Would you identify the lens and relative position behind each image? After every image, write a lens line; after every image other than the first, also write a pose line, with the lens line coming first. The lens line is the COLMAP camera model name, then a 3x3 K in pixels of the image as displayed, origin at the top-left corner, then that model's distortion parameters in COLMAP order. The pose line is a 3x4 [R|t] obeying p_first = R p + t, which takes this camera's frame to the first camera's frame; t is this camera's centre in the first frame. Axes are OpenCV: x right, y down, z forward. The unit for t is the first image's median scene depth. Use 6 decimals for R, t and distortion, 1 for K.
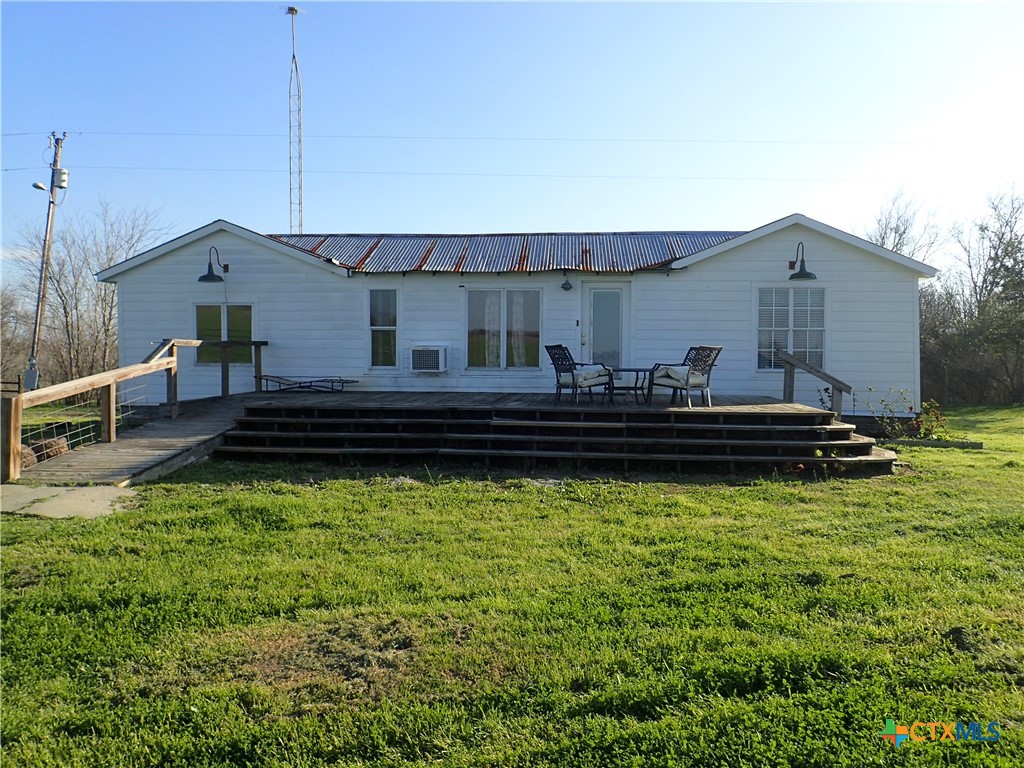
lens RADIAL K [[760.9, 0, 508.6], [0, 760.9, 384.3], [0, 0, 1]] dist [0.009879, -0.006840]
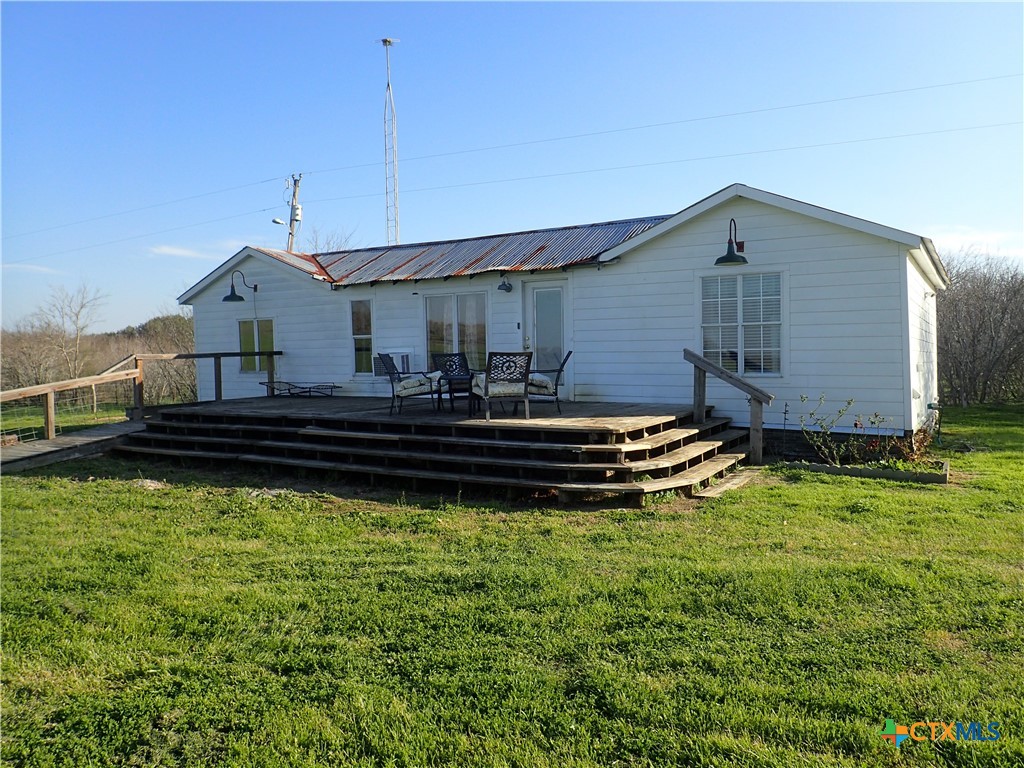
lens RADIAL K [[760.9, 0, 519.4], [0, 760.9, 385.6], [0, 0, 1]] dist [0.009879, -0.006840]
pose [[0.900337, -0.000787, -0.435193, 0.496983], [0.004796, 0.999956, 0.008113, -0.013431], [0.435168, -0.009391, 0.900301, 0.142758]]
